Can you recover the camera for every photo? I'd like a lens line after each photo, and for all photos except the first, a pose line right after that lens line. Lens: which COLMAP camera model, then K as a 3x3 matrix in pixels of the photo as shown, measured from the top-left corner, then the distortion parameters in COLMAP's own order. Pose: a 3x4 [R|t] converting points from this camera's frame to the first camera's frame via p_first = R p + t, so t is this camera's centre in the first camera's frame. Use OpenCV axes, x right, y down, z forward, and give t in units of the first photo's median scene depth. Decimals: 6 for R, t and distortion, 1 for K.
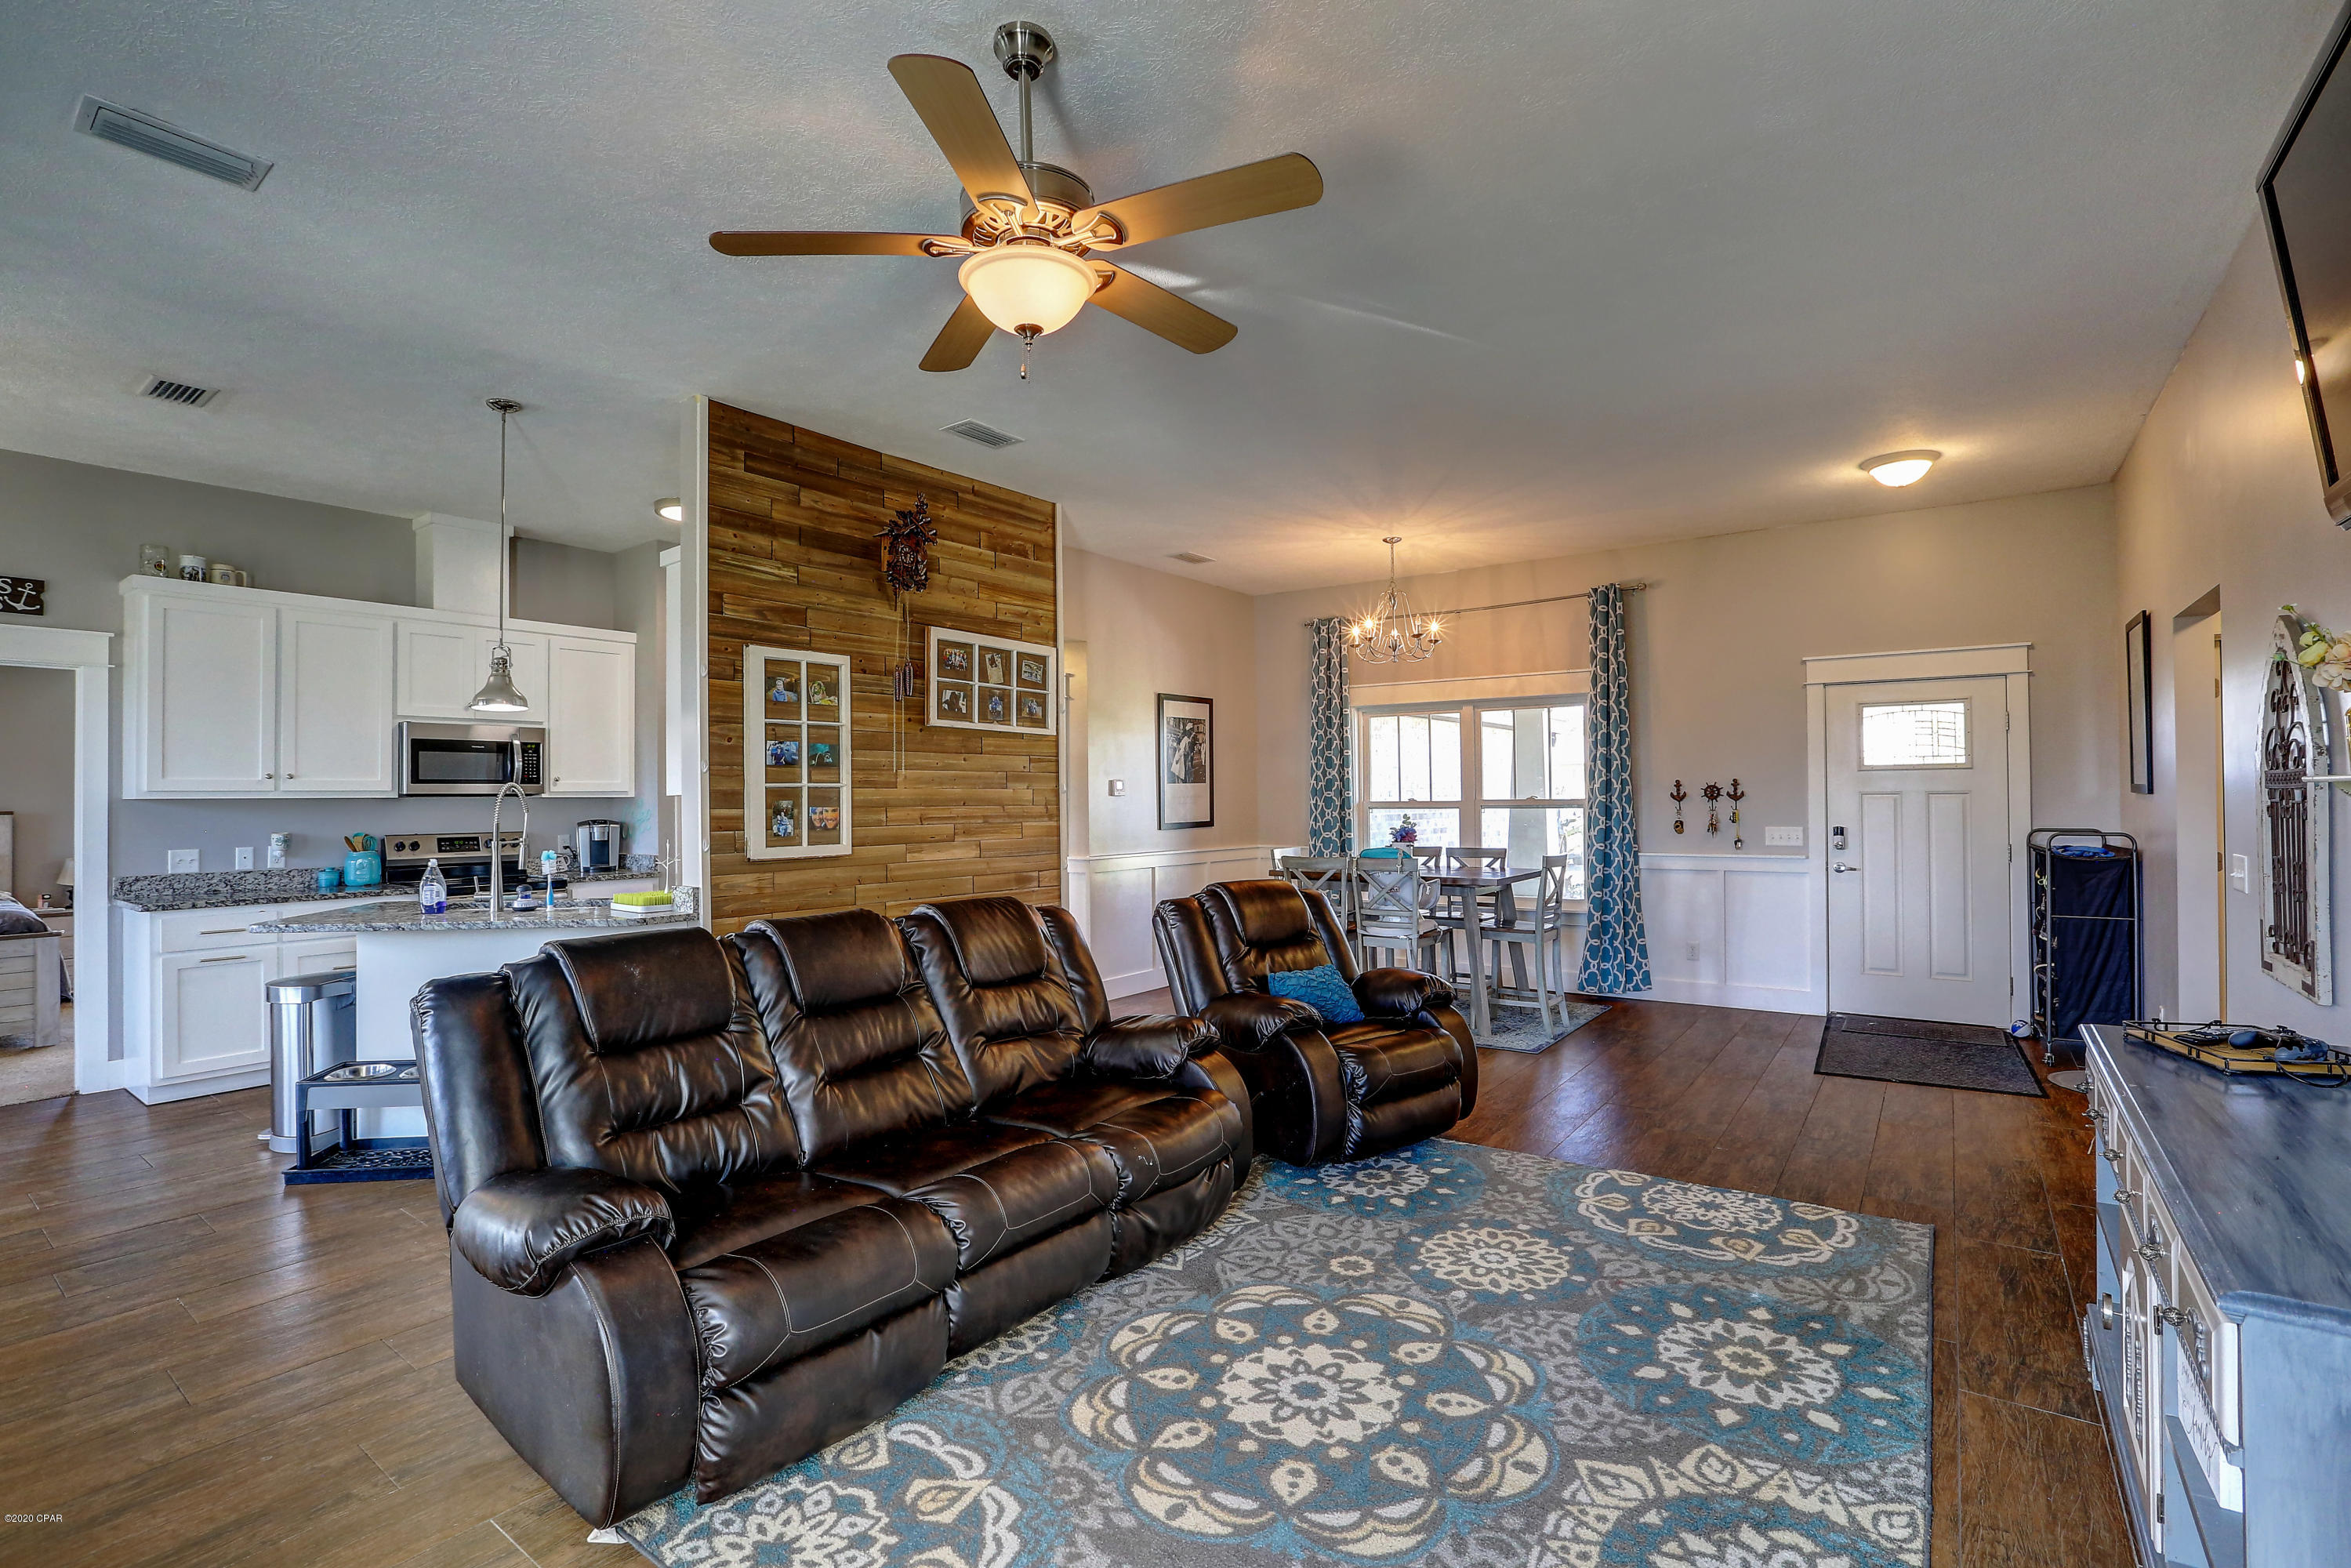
lens RADIAL K [[1070.6, 0, 1178.8], [0, 1070.6, 780.1], [0, 0, 1]] dist [-0.057556, 0.019496]
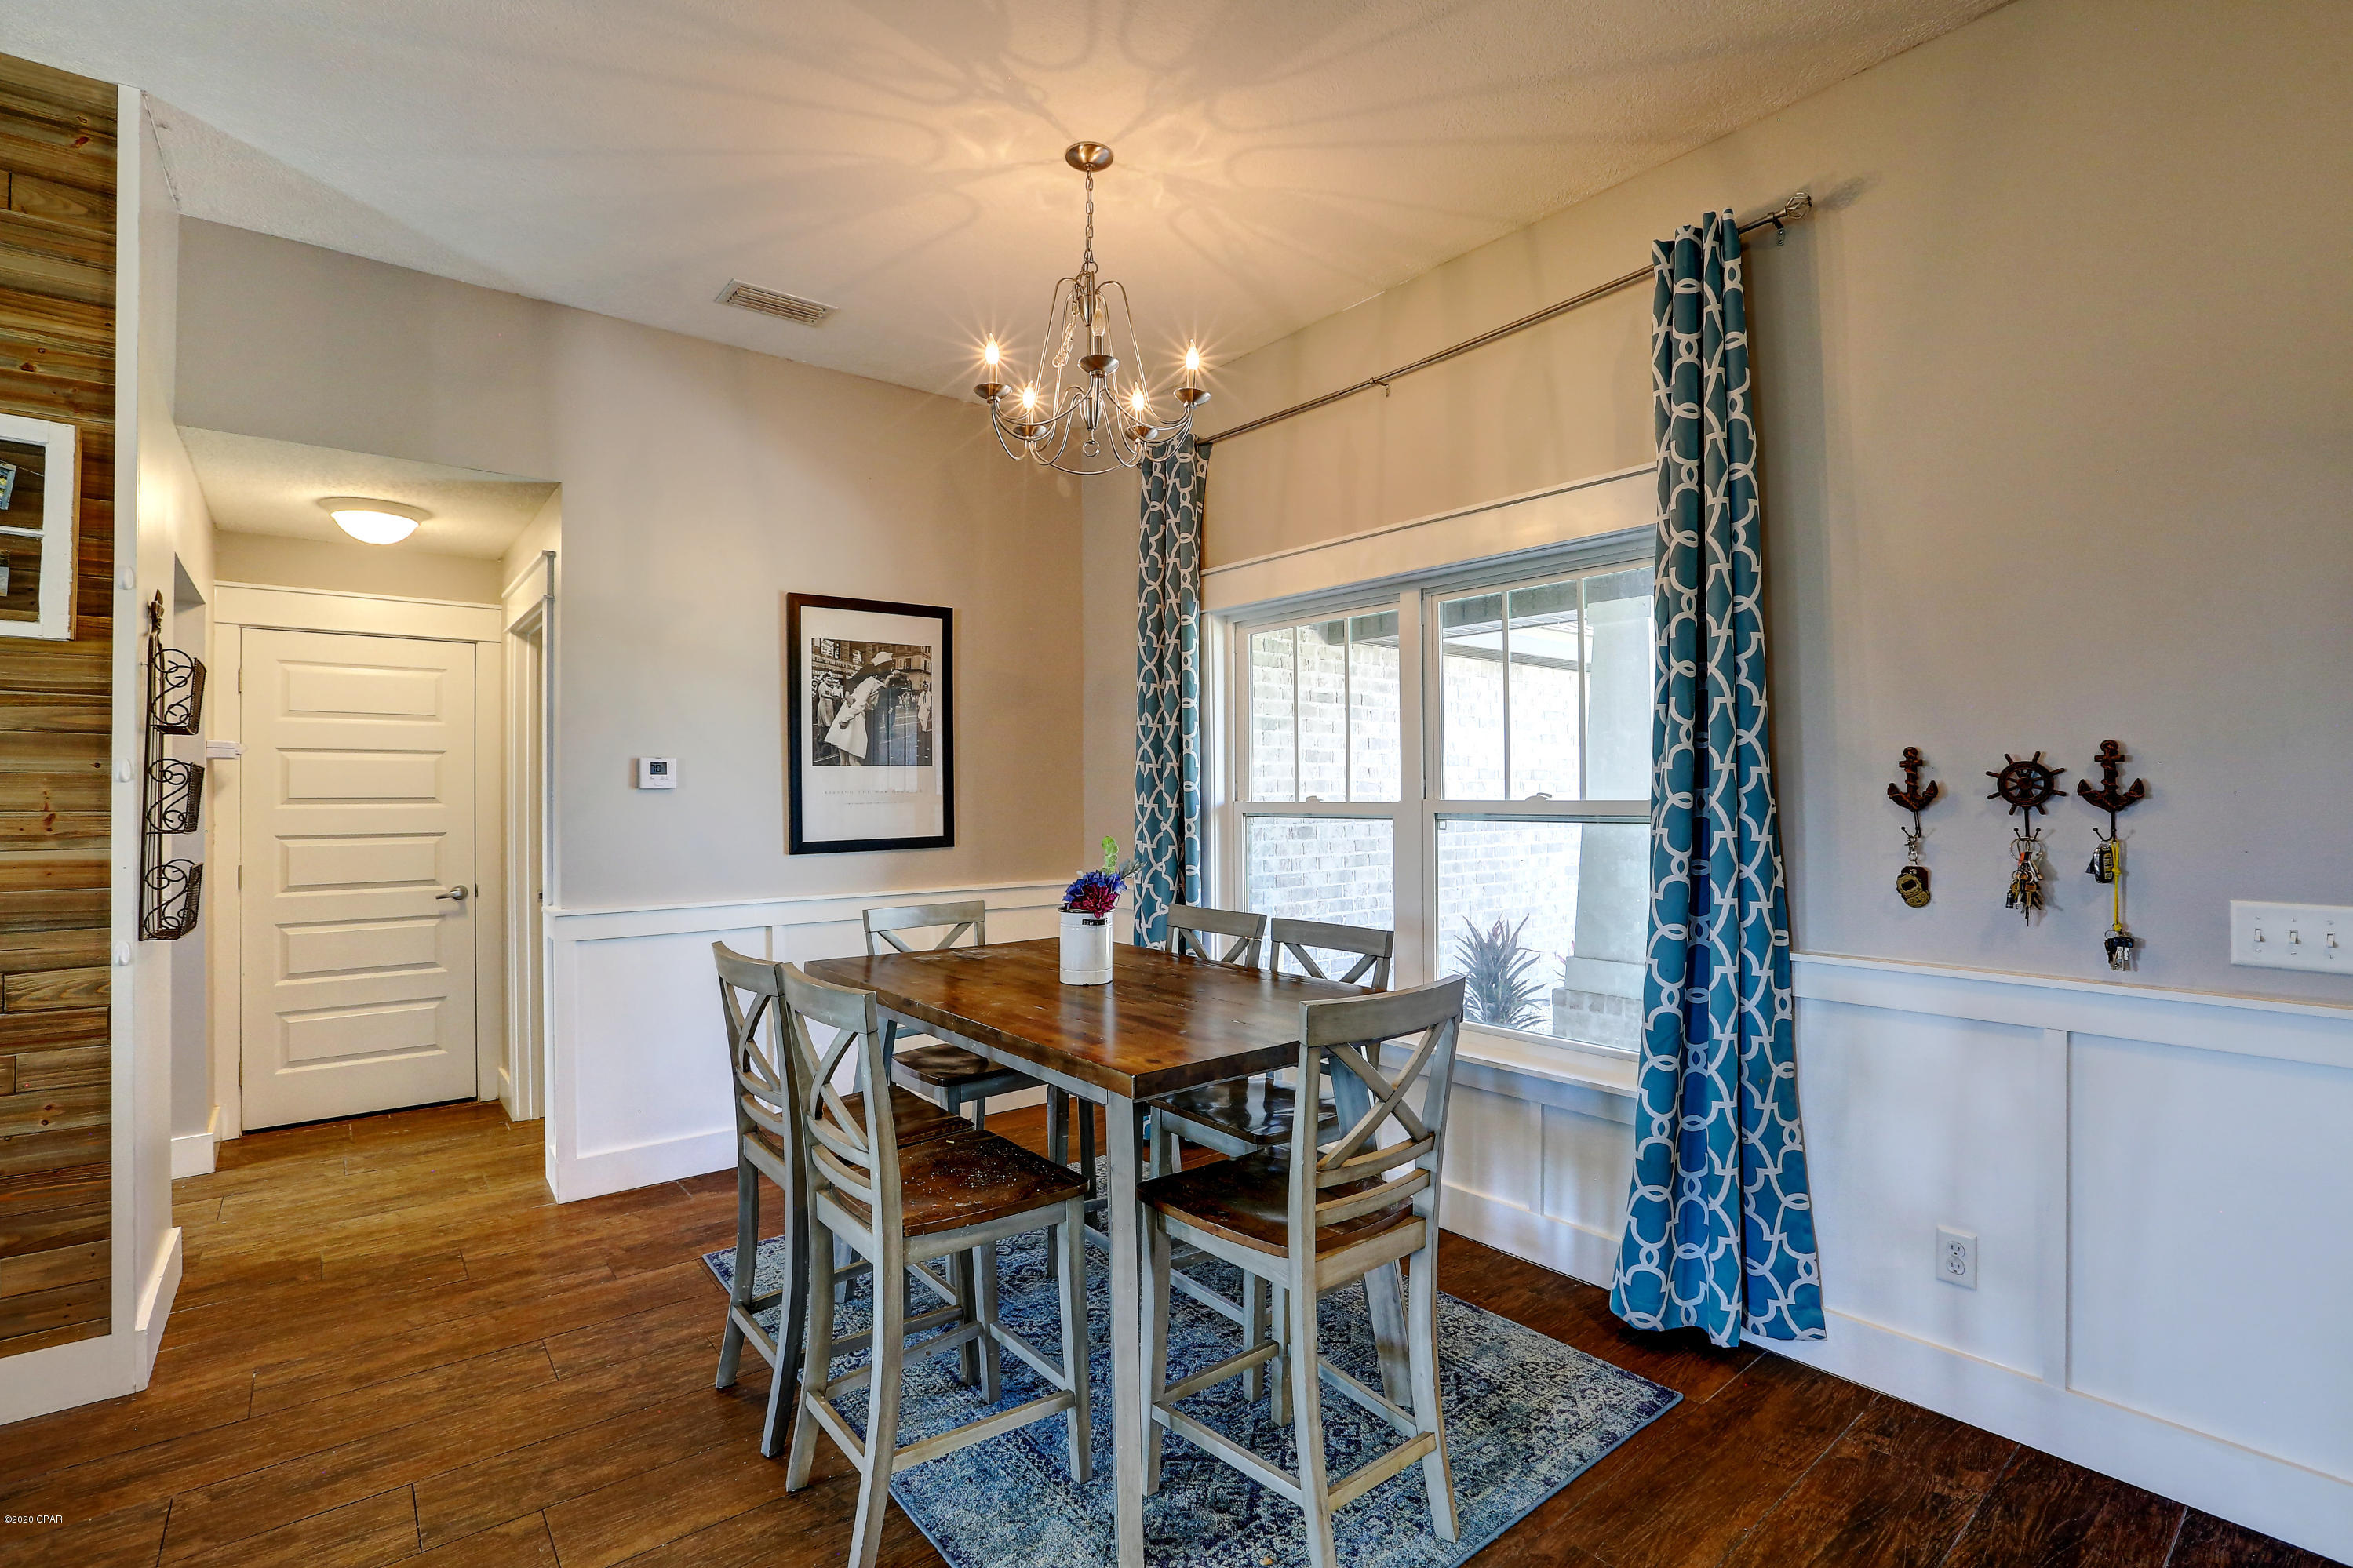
lens RADIAL K [[1071.4, 0, 1158.4], [0, 1071.4, 781.5], [0, 0, 1]] dist [-0.057556, 0.019496]
pose [[0.966186, 0.001211, -0.257842, 0.401700], [0.000907, 0.999967, 0.008093, 0.009561], [0.257843, -0.008053, 0.966153, 0.759371]]
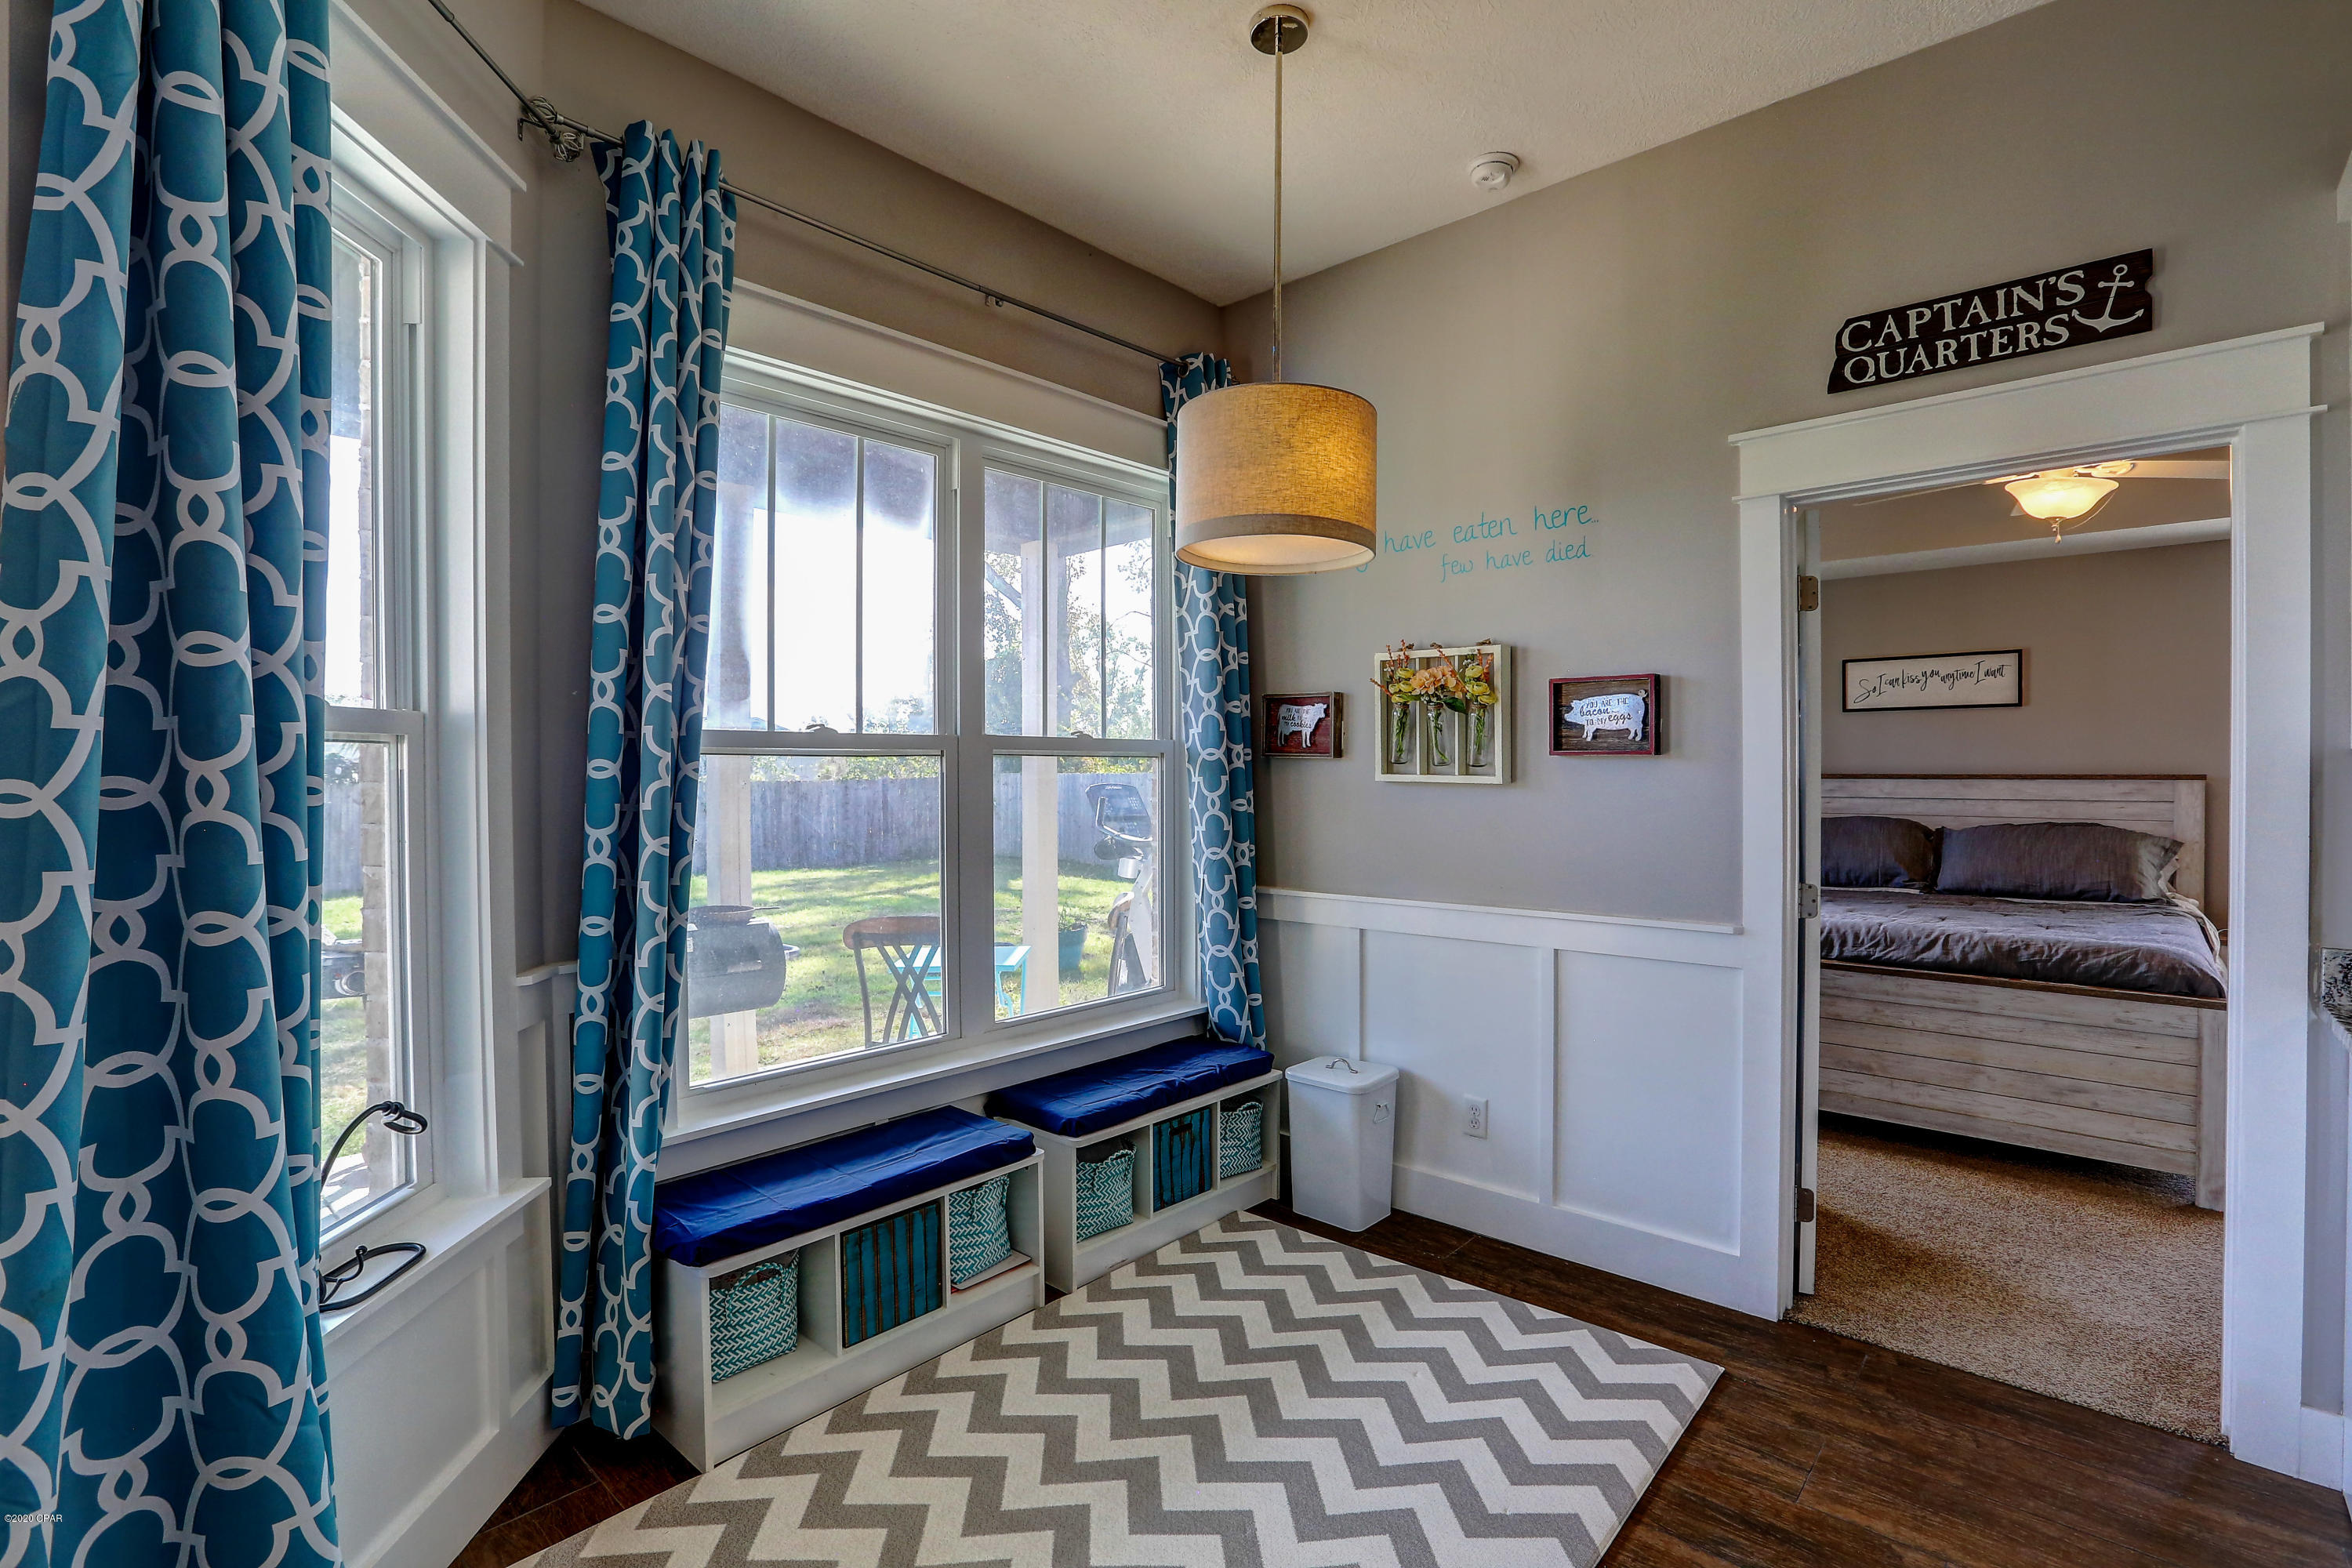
lens RADIAL K [[1071.0, 0, 1156.1], [0, 1071.0, 784.1], [0, 0, 1]] dist [-0.057556, 0.019496]
pose [[-0.125908, 0.024006, -0.991751, -0.529203], [0.019077, 0.999581, 0.021774, 0.014115], [0.991858, -0.016178, -0.126314, 0.544779]]
